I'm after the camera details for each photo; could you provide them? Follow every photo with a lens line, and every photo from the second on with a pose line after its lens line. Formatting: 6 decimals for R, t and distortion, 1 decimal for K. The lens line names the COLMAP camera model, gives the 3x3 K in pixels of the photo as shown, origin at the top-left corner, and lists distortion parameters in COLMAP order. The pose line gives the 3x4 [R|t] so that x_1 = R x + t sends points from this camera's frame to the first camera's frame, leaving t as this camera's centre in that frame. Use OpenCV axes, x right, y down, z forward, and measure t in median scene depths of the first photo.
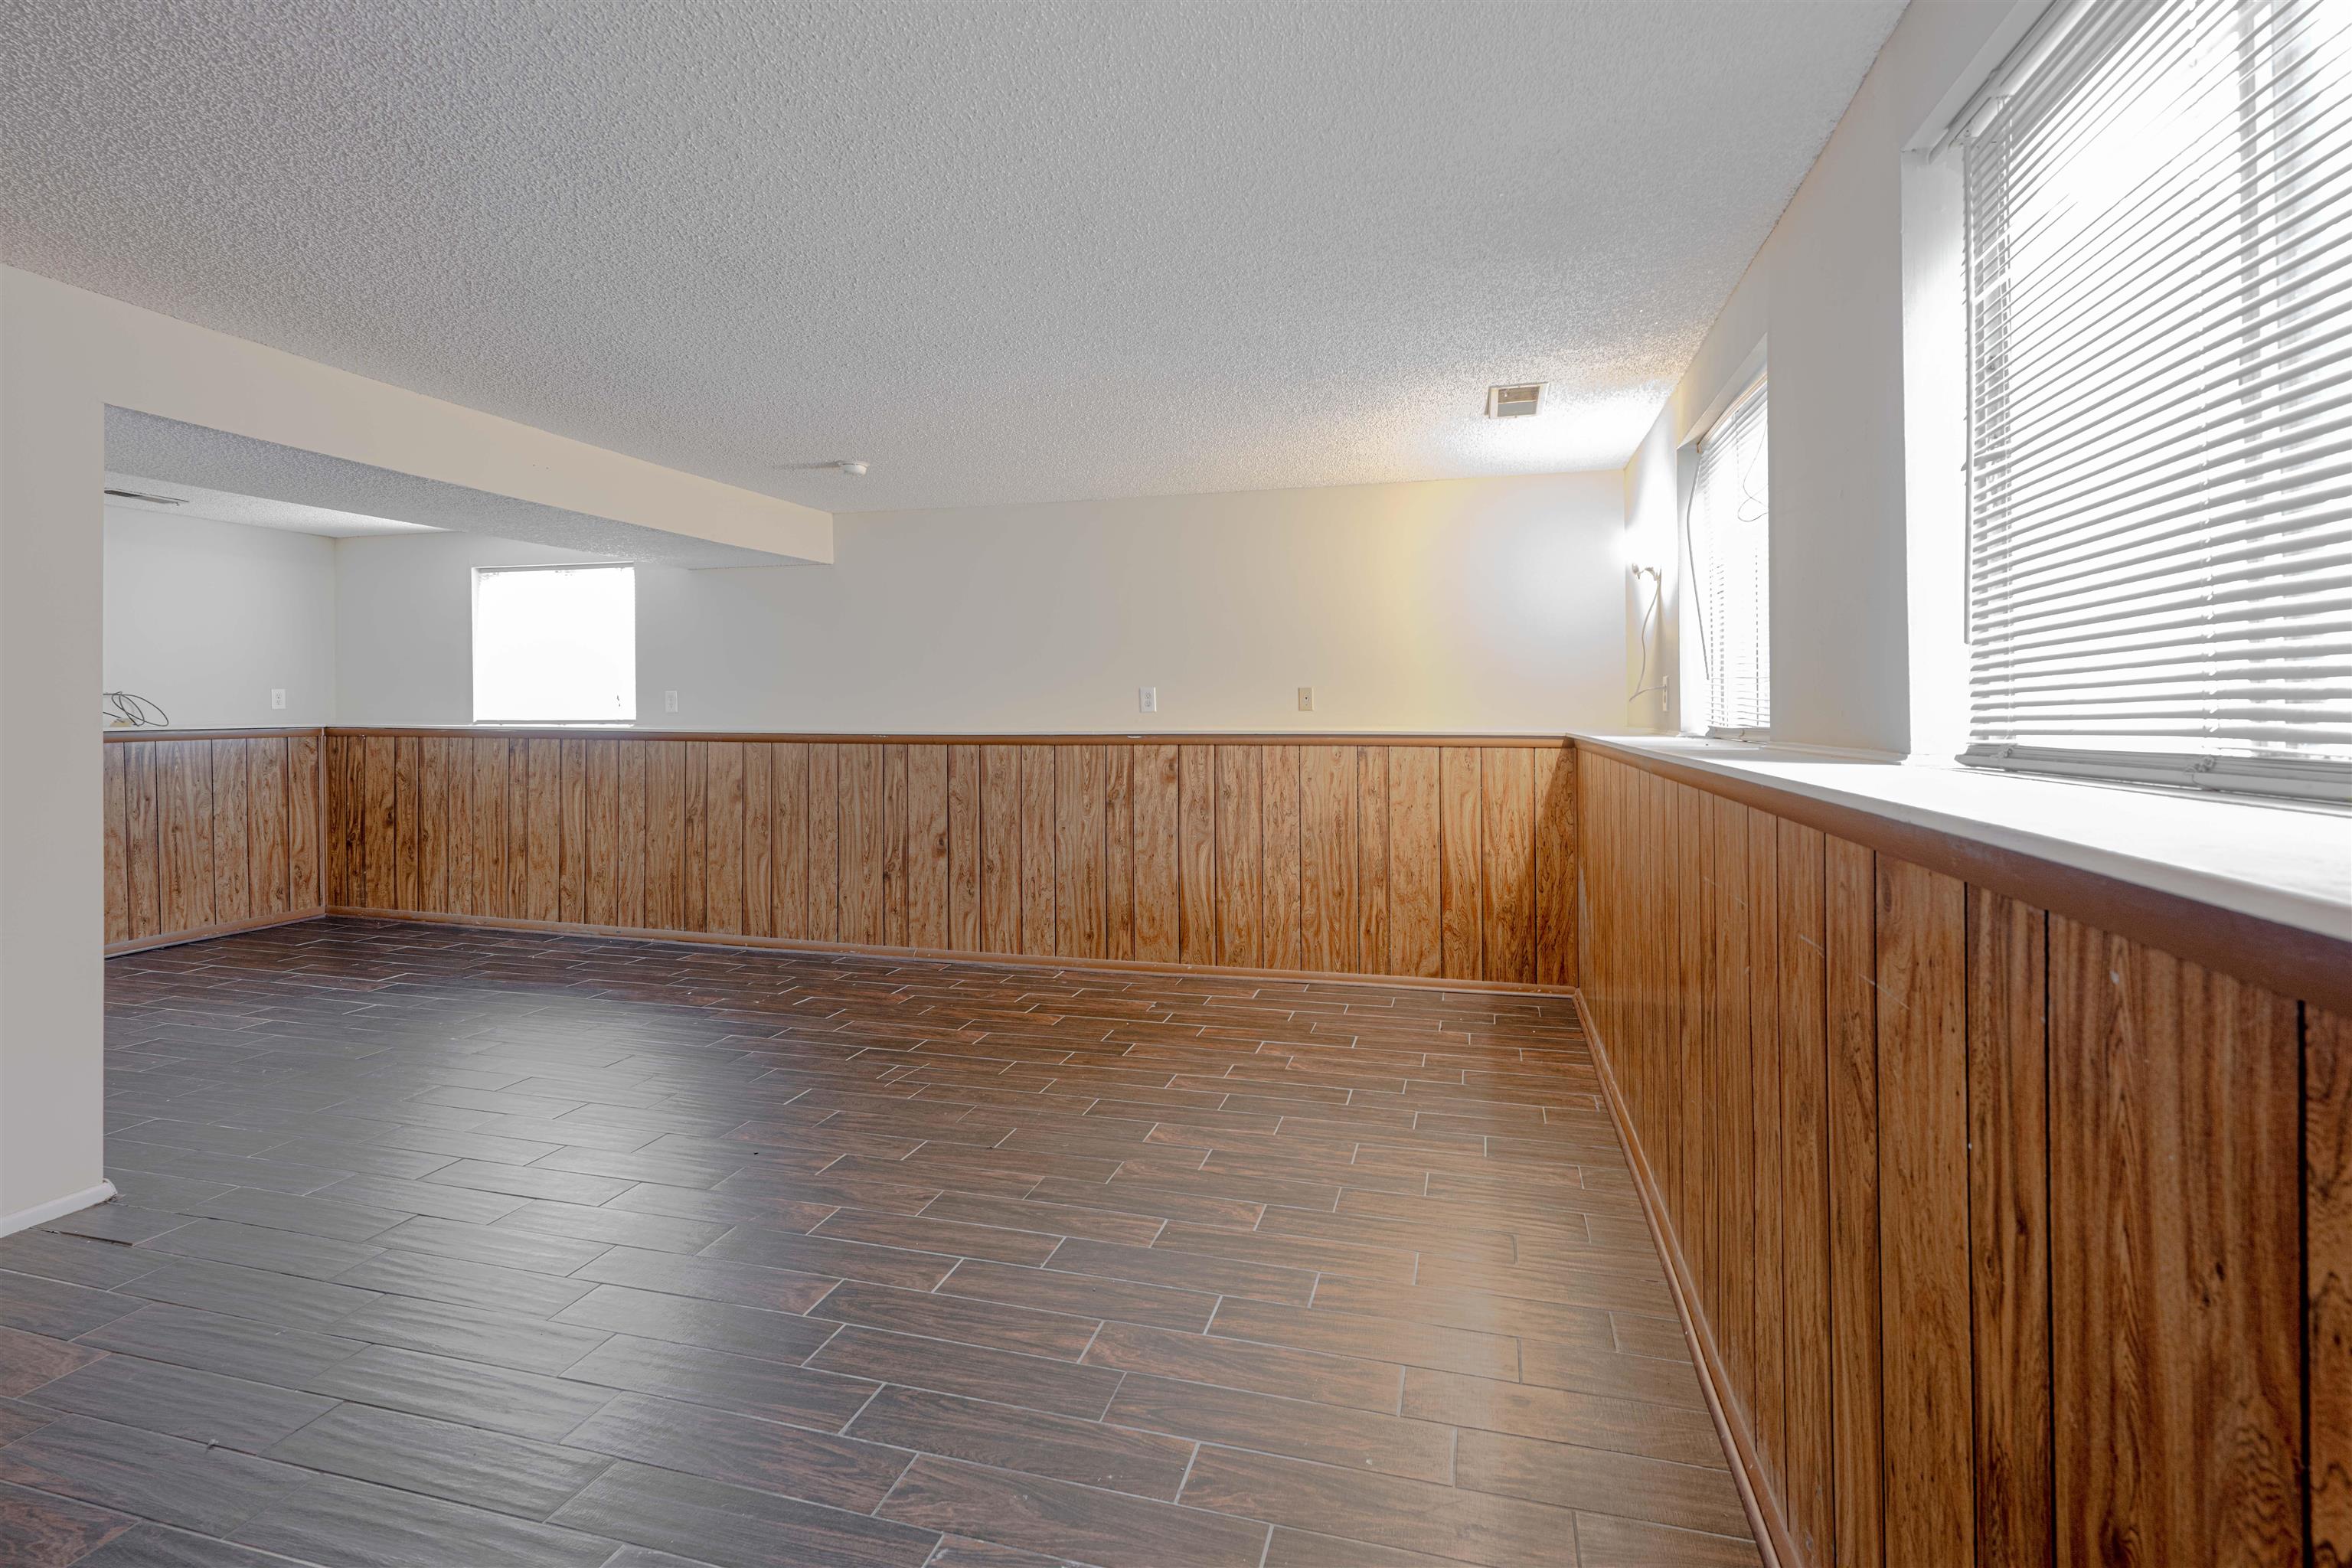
lens RADIAL K [[1119.9, 0, 1188.2], [0, 1119.9, 709.7], [0, 0, 1]] dist [-0.002740, 0.000227]
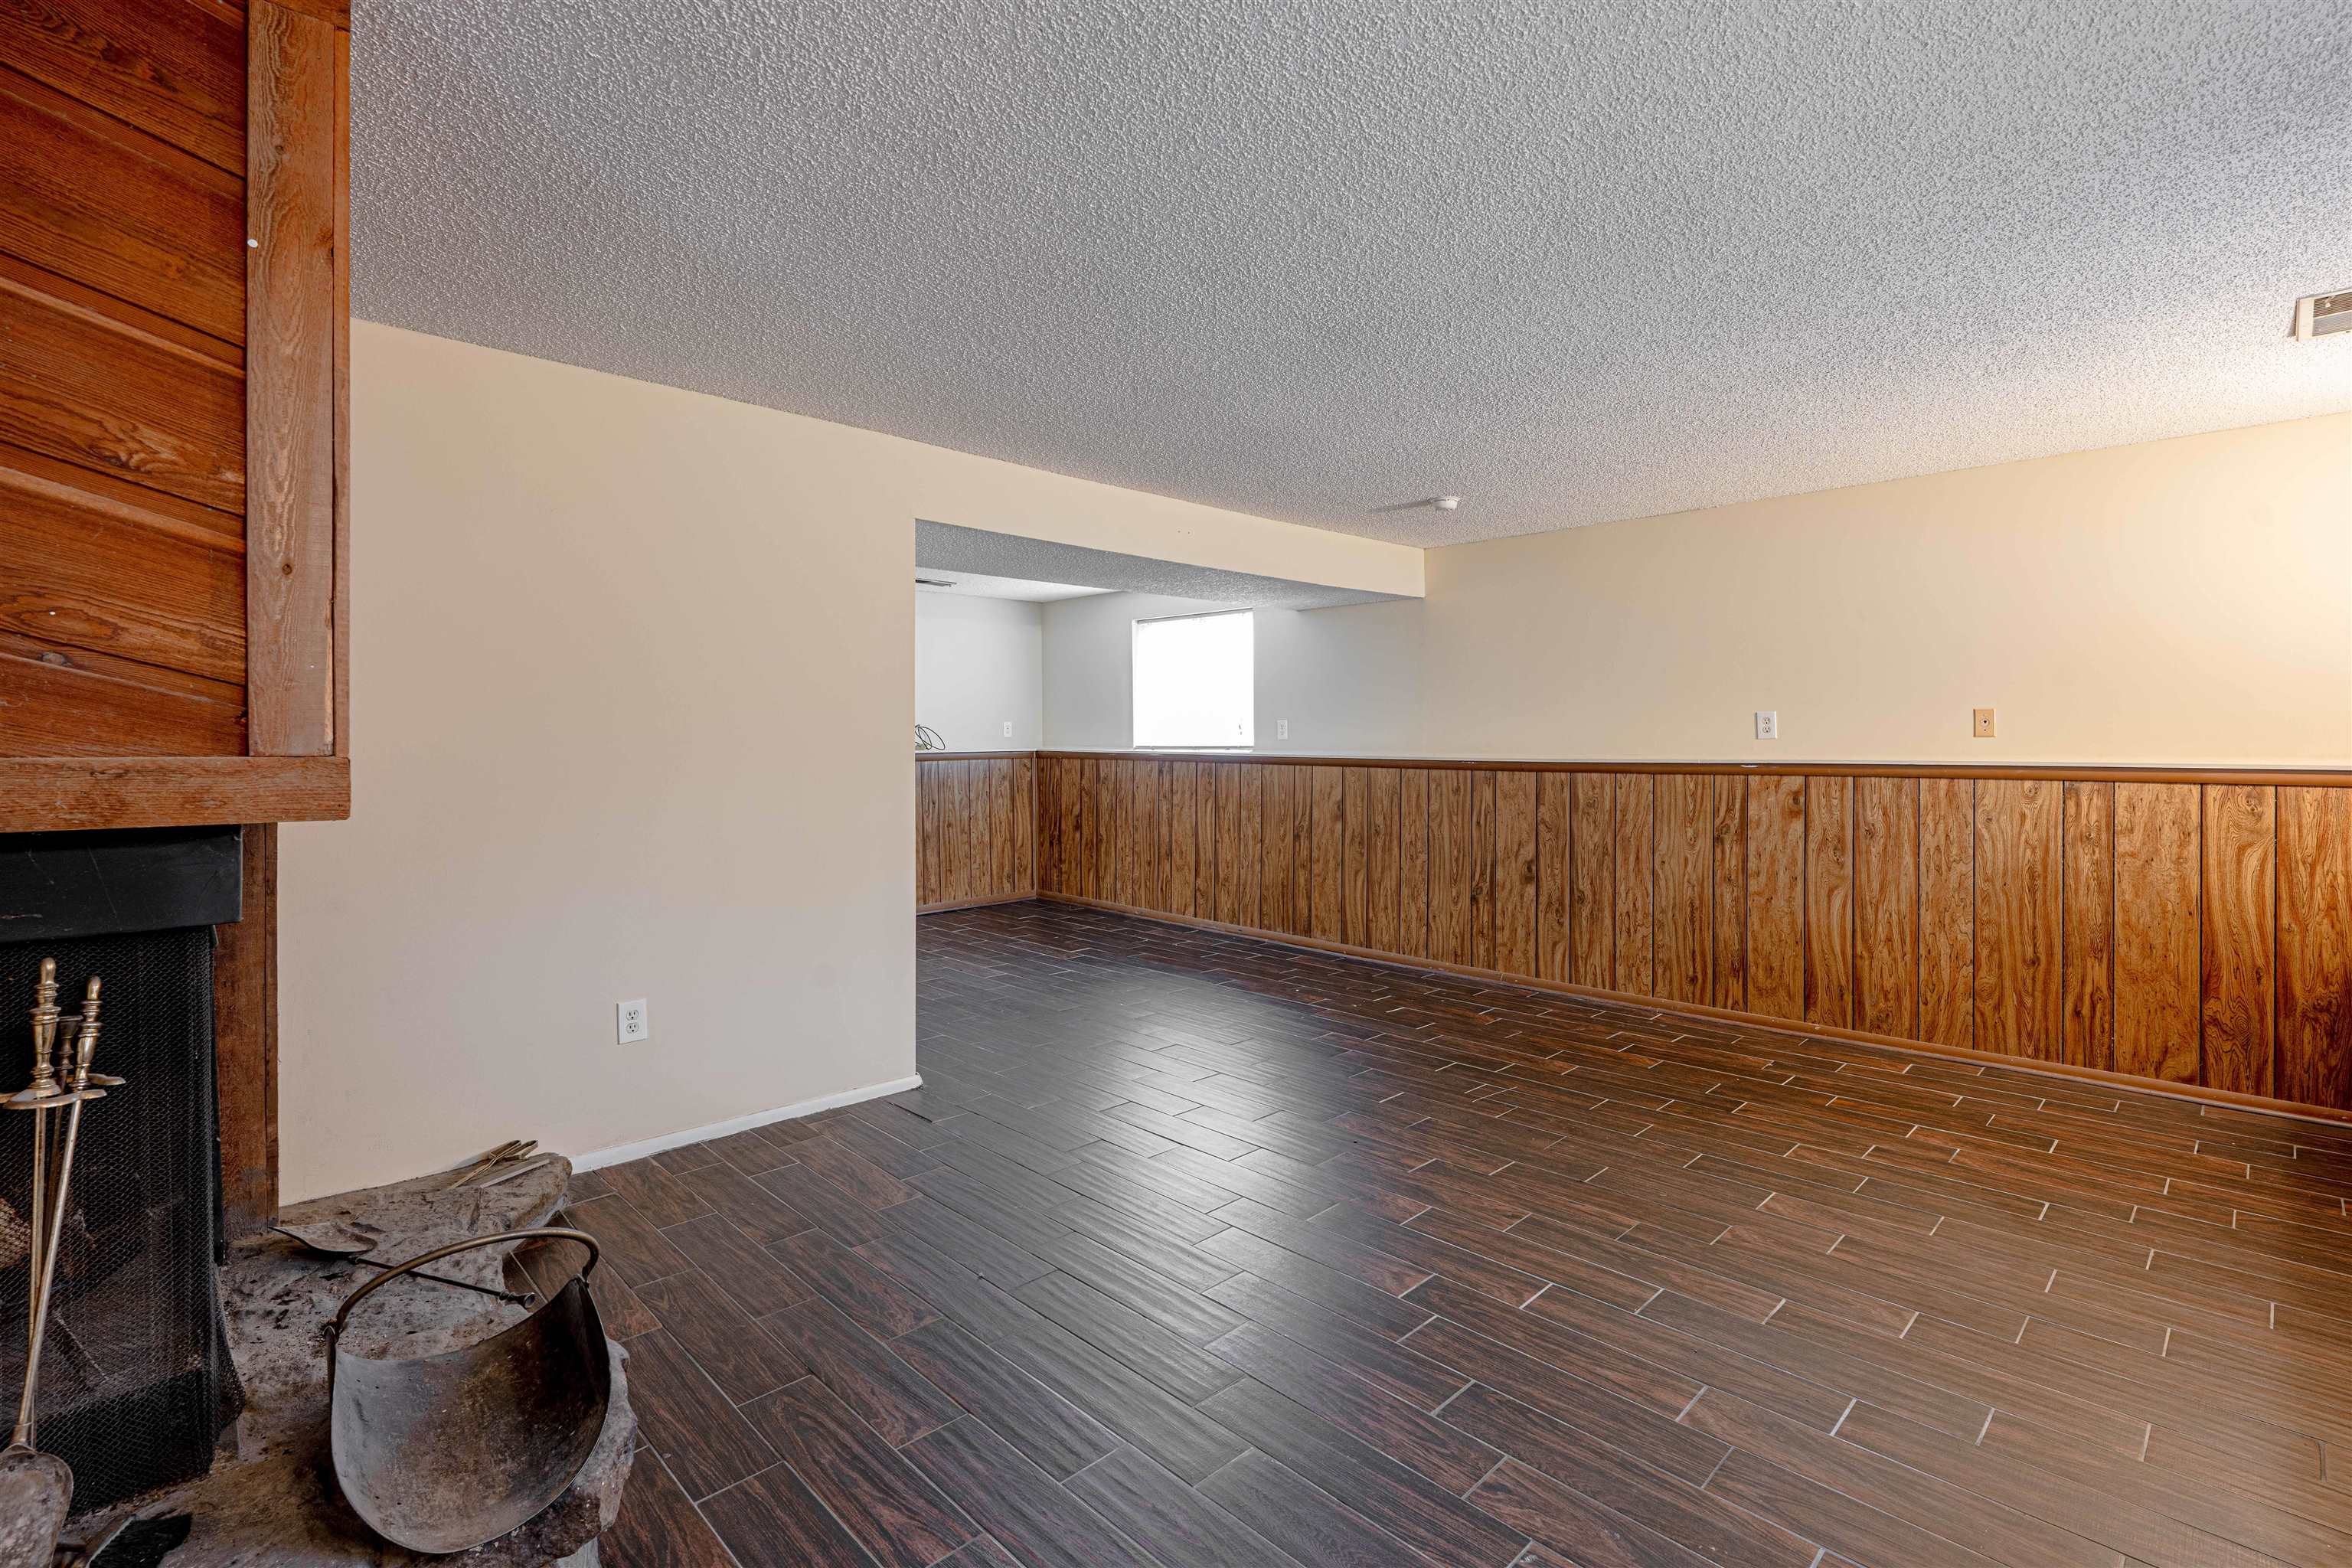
lens RADIAL K [[1119.9, 0, 1149.1], [0, 1119.9, 757.6], [0, 0, 1]] dist [-0.002740, 0.000227]
pose [[0.857846, 0.008783, -0.513831, 0.000553], [0.001866, 0.999794, 0.020204, -0.002293], [0.513903, -0.018291, 0.857653, -0.032560]]
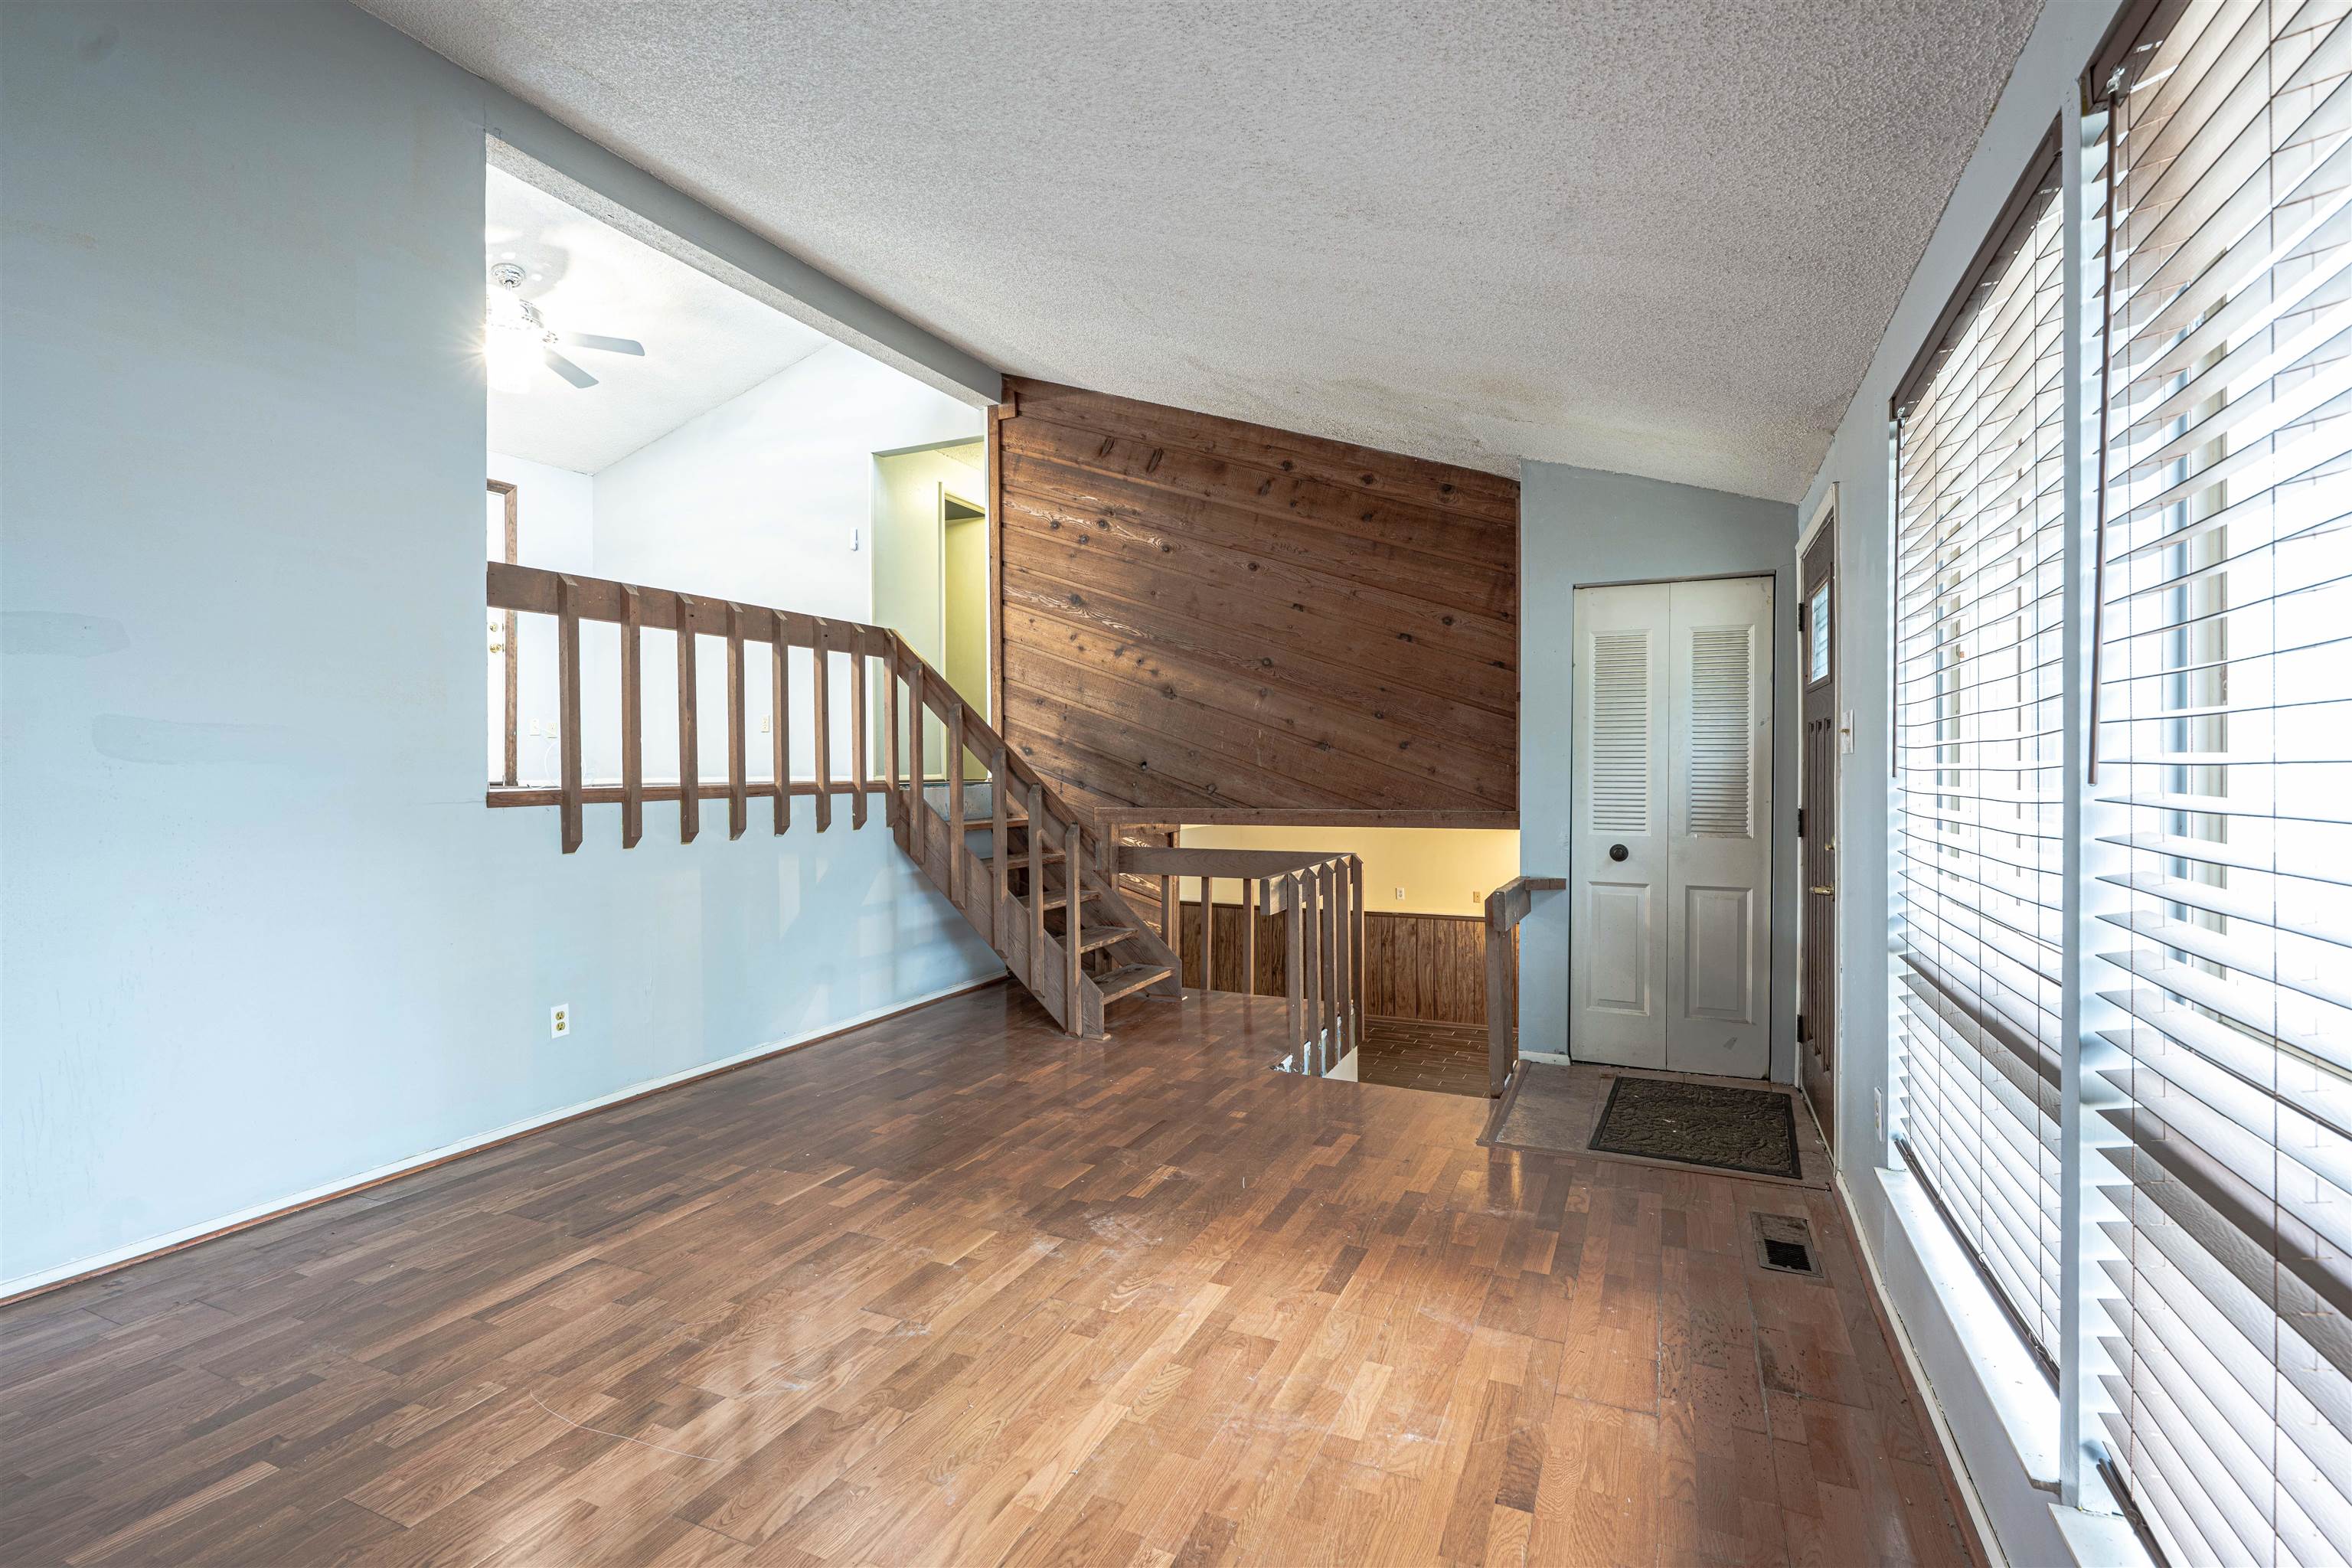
lens RADIAL K [[1119.9, 0, 1186.8], [0, 1119.9, 755.1], [0, 0, 1]] dist [-0.002740, 0.000227]
pose [[0.986782, -0.004342, -0.161996, -0.149431], [0.003261, 0.999971, -0.006942, -0.428968], [0.162022, 0.006322, 0.986767, -1.924588]]
